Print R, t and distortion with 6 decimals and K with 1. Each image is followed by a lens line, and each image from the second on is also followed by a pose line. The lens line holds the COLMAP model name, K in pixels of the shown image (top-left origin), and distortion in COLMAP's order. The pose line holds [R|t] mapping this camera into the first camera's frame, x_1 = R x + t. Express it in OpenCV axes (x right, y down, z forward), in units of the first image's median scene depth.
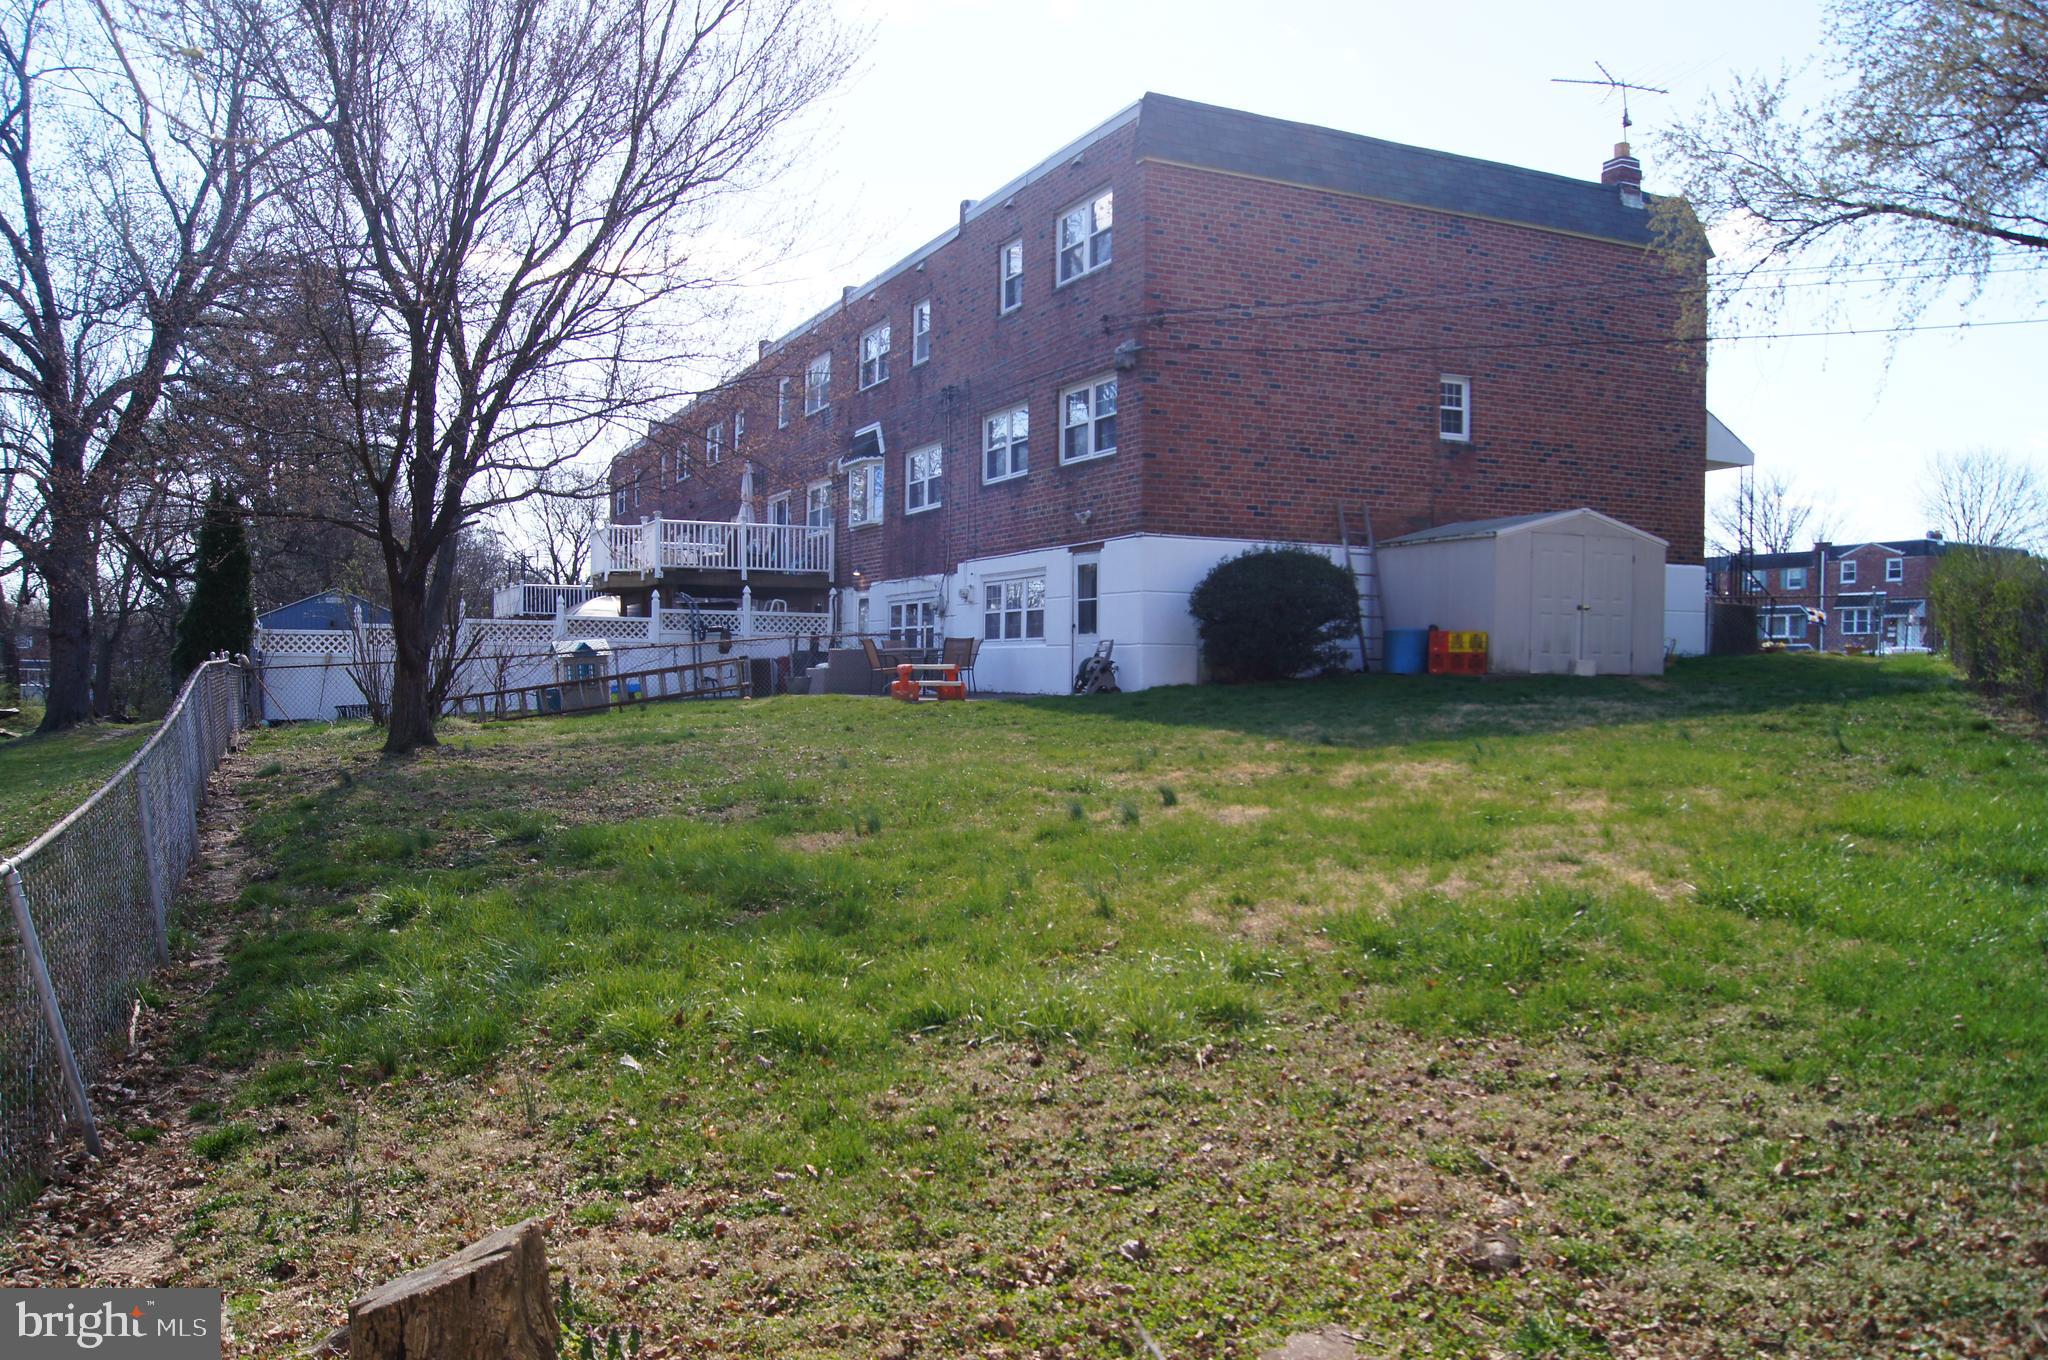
lens RADIAL K [[1606.3, 0, 994.9], [0, 1606.3, 688.4], [0, 0, 1]] dist [-0.086801, 0.021569]
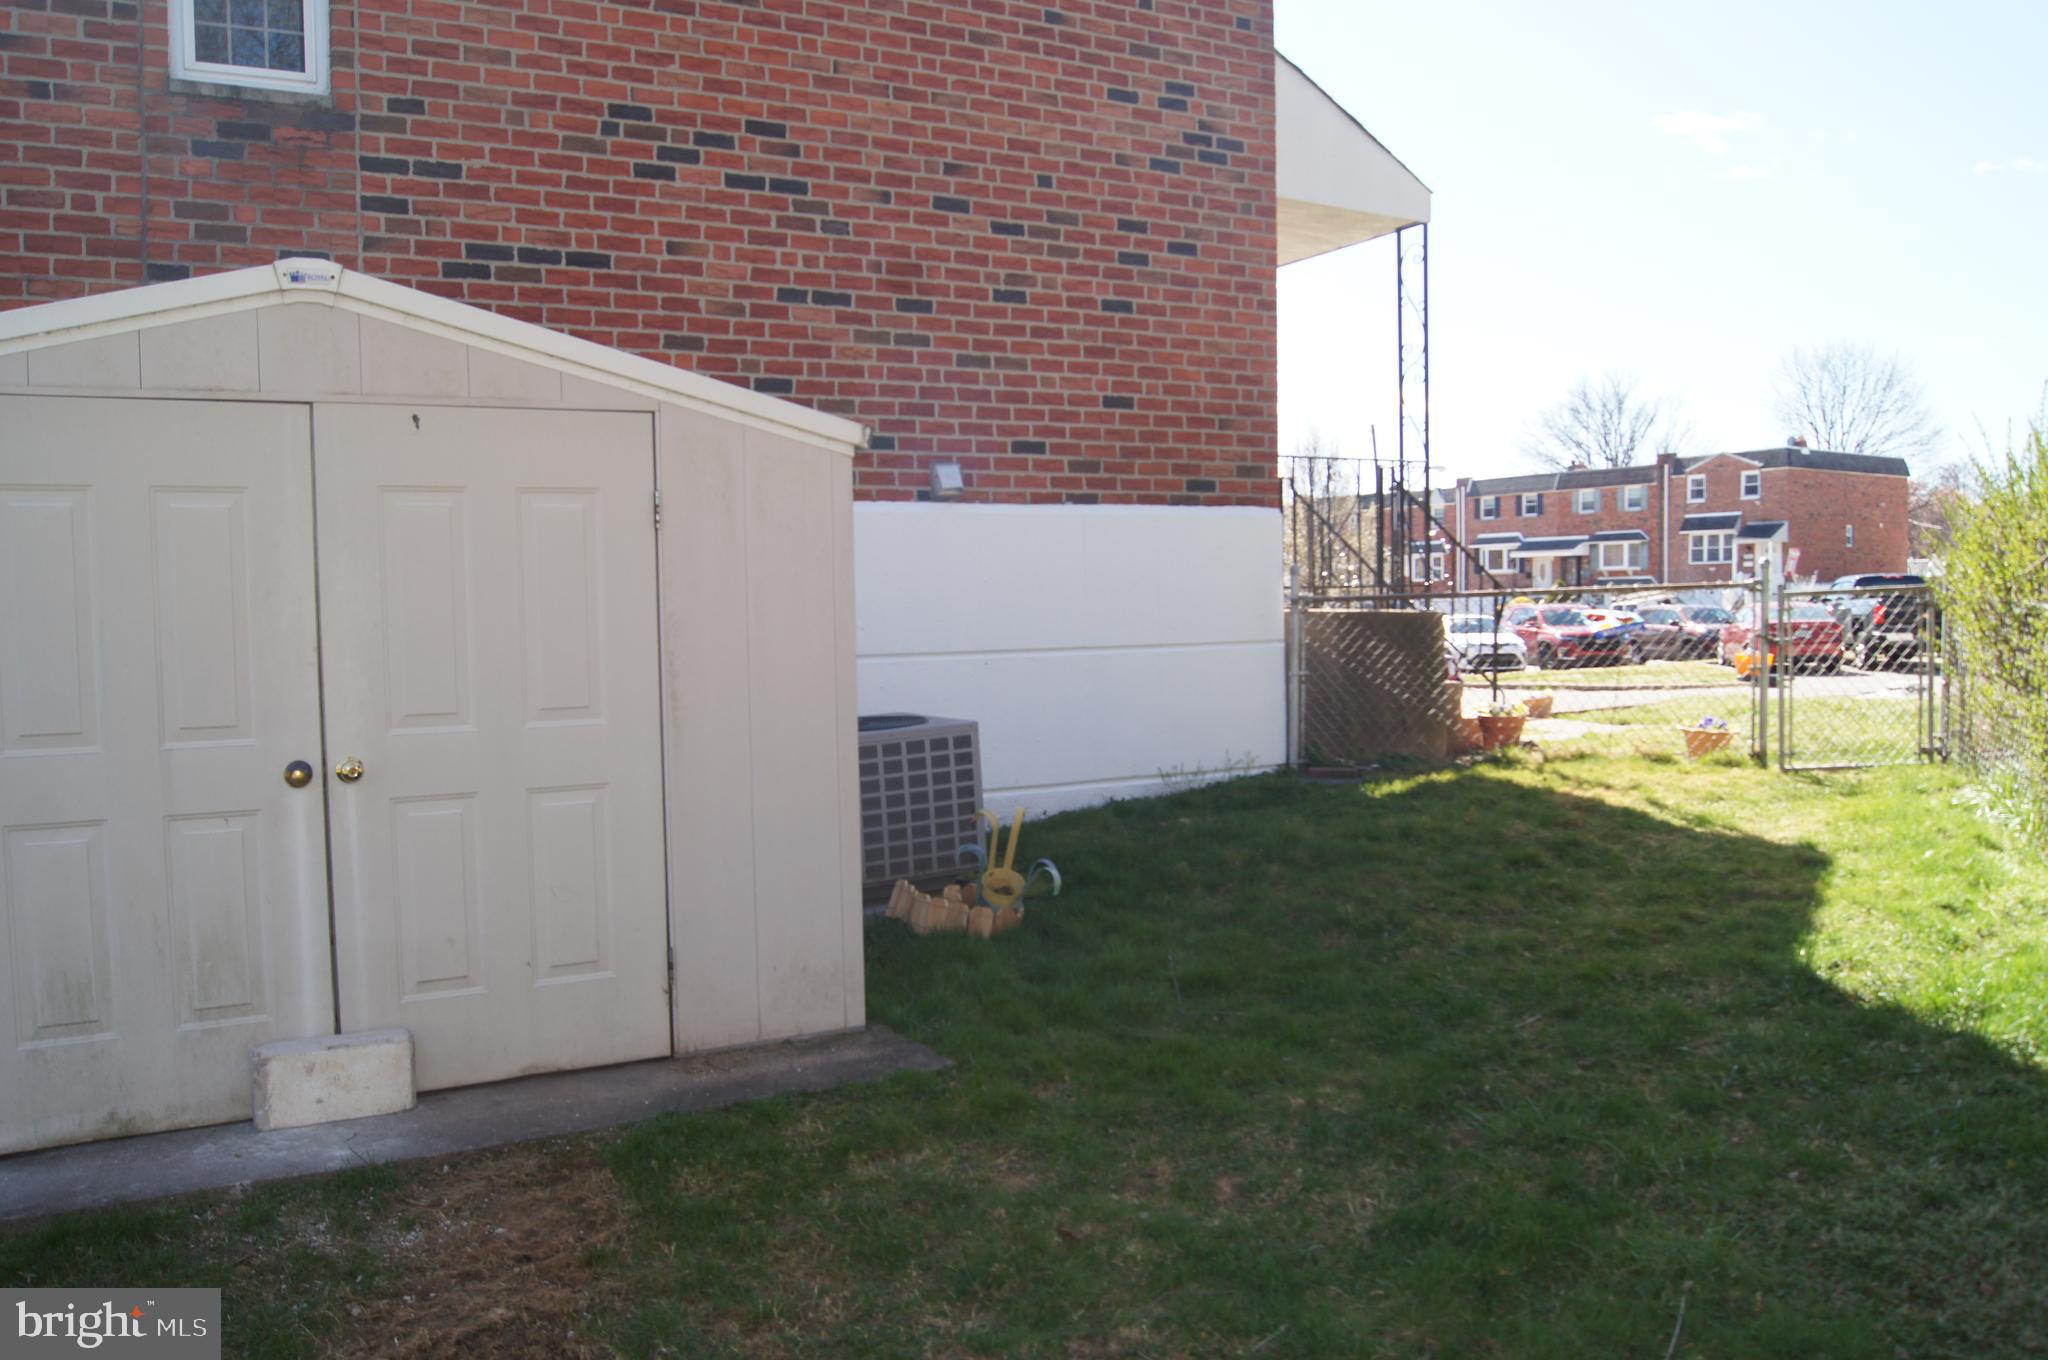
lens RADIAL K [[1597.1, 0, 1001.8], [0, 1597.1, 685.9], [0, 0, 1]] dist [-0.088529, 0.023338]
pose [[0.996292, -0.031875, 0.079916, 0.107500], [0.028435, 0.998635, 0.043821, -0.016775], [-0.081204, -0.041386, 0.995838, 0.196846]]
